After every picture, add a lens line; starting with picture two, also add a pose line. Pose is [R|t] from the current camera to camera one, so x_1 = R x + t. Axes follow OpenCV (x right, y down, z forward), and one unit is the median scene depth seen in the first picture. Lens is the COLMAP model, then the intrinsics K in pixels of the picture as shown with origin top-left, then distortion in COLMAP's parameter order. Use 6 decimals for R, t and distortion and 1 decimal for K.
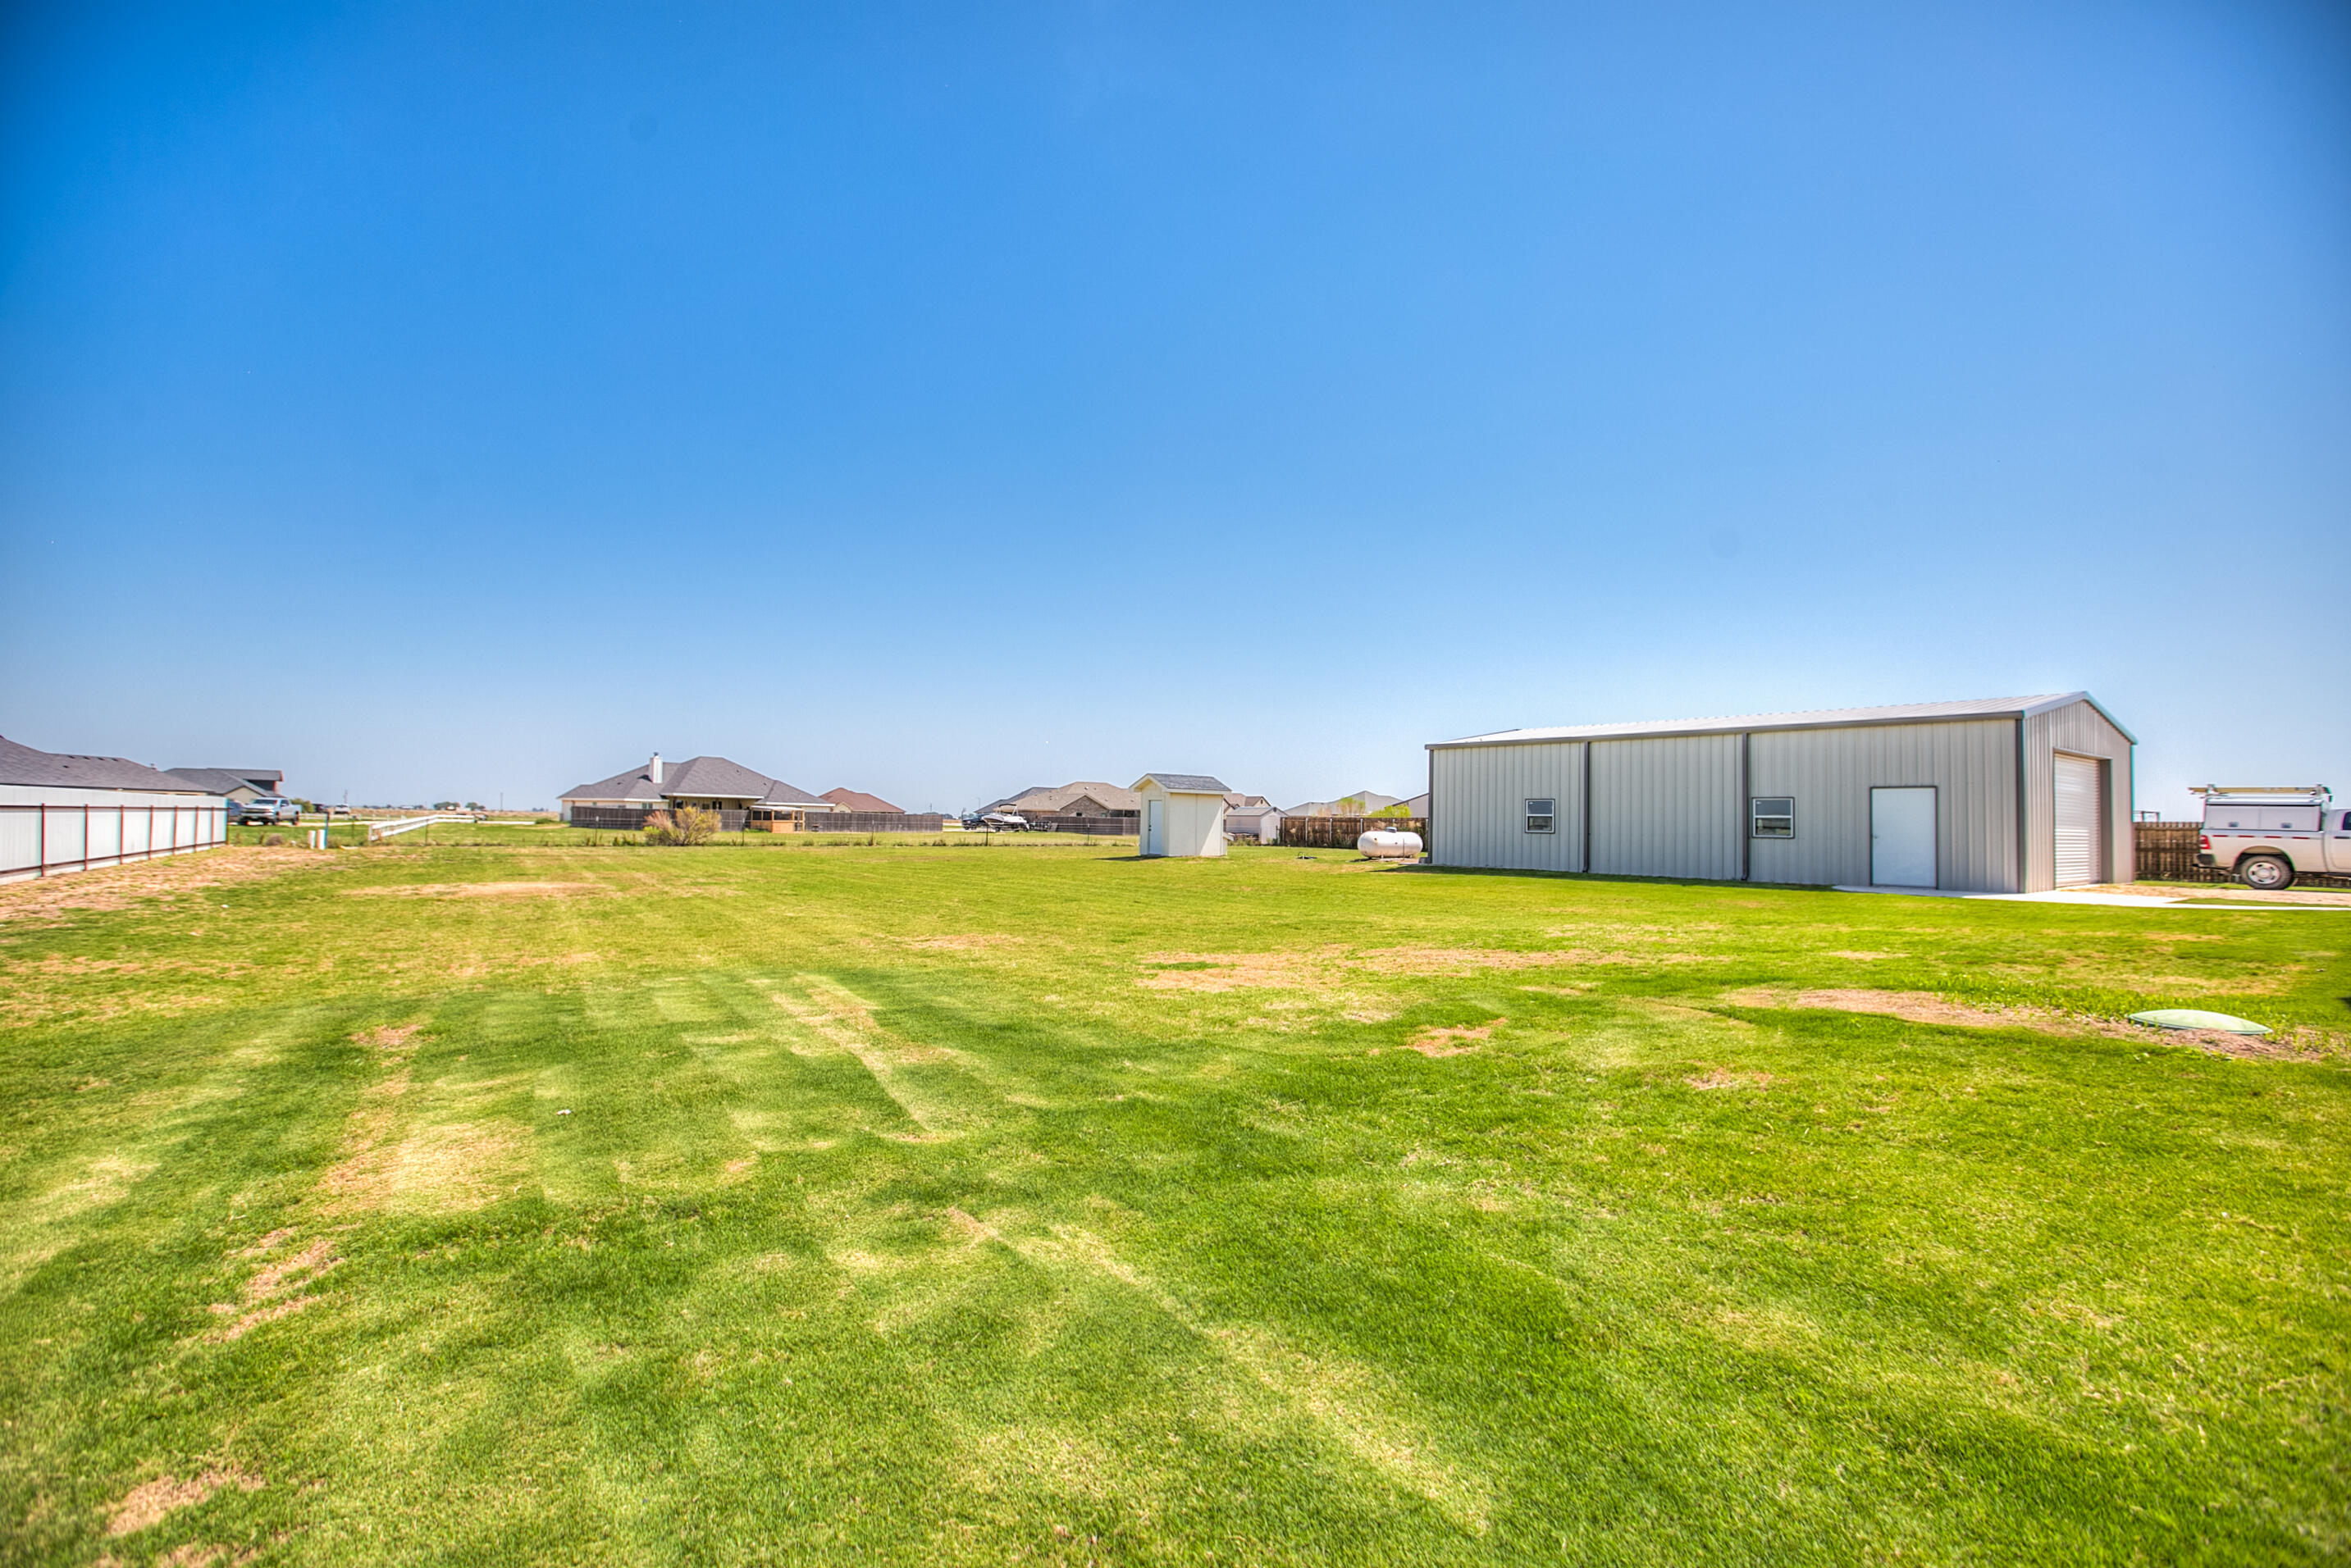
lens RADIAL K [[1084.1, 0, 1165.8], [0, 1084.1, 777.3], [0, 0, 1]] dist [-0.019294, 0.000730]
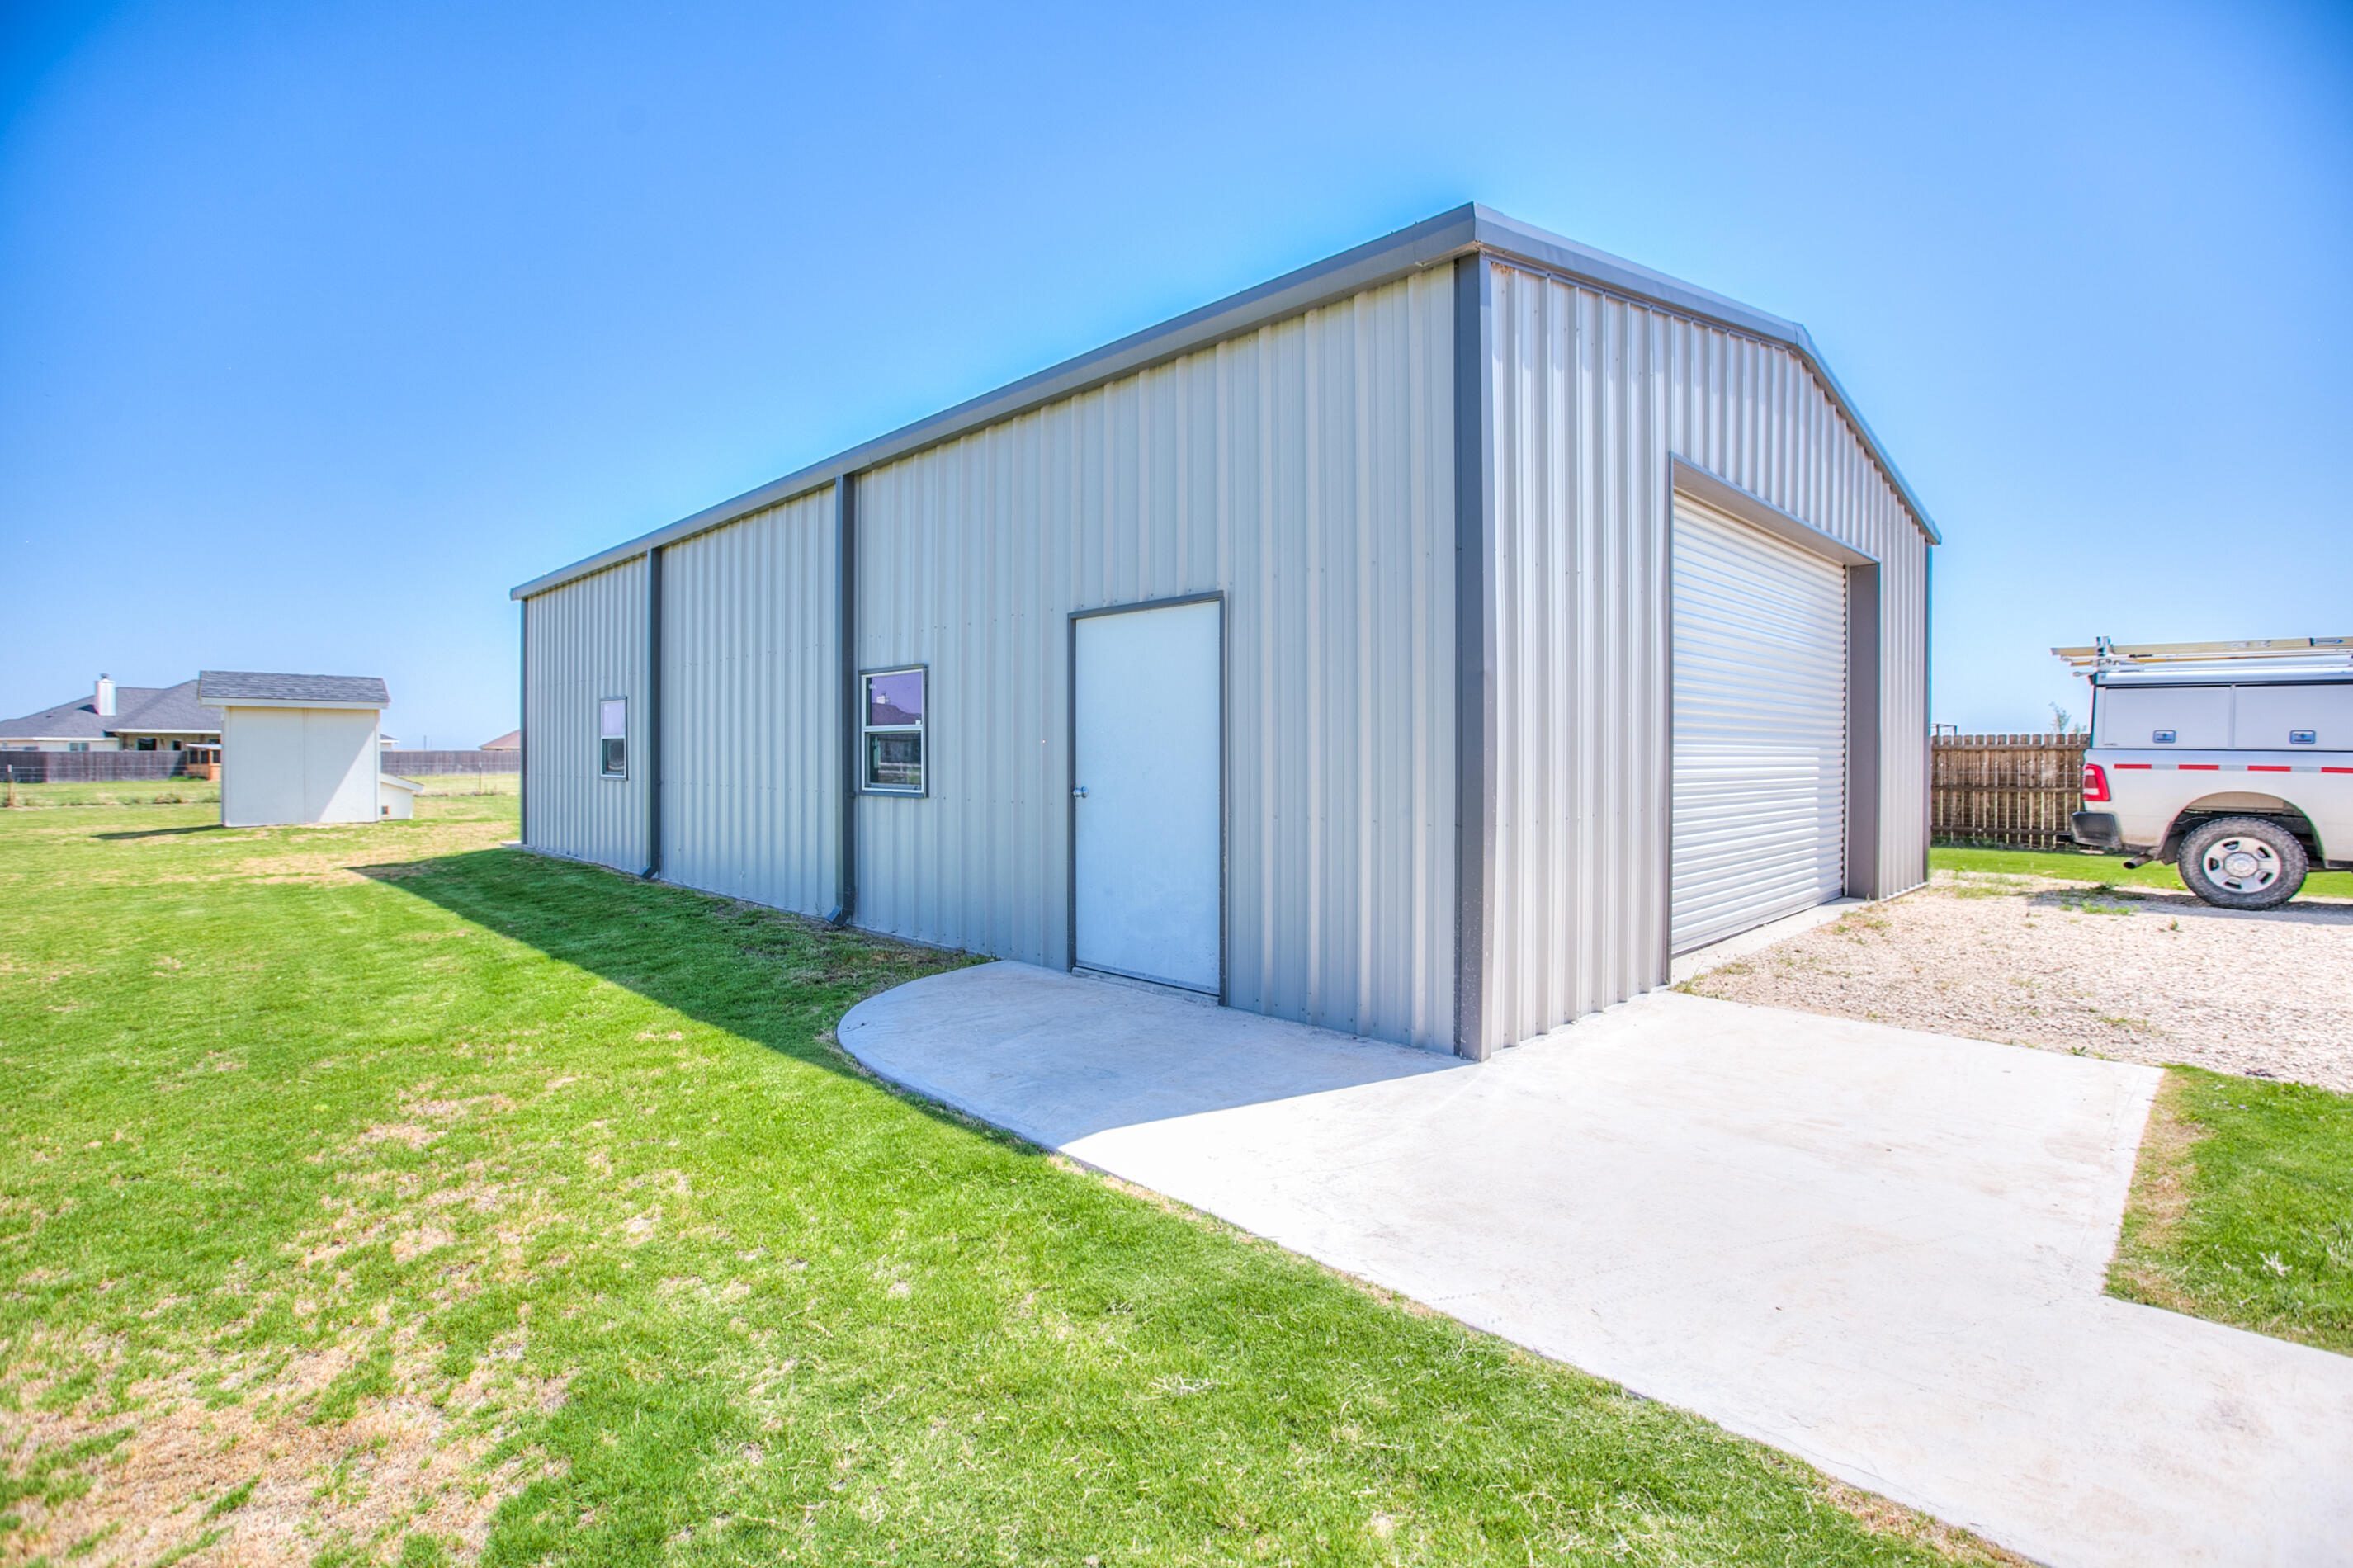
lens RADIAL K [[1085.1, 0, 1188.8], [0, 1085.1, 785.1], [0, 0, 1]] dist [-0.019294, 0.000730]
pose [[0.990780, -0.020322, 0.133950, 0.596982], [0.010711, 0.997341, 0.072080, 0.030043], [-0.135059, -0.069981, 0.988363, 0.660701]]
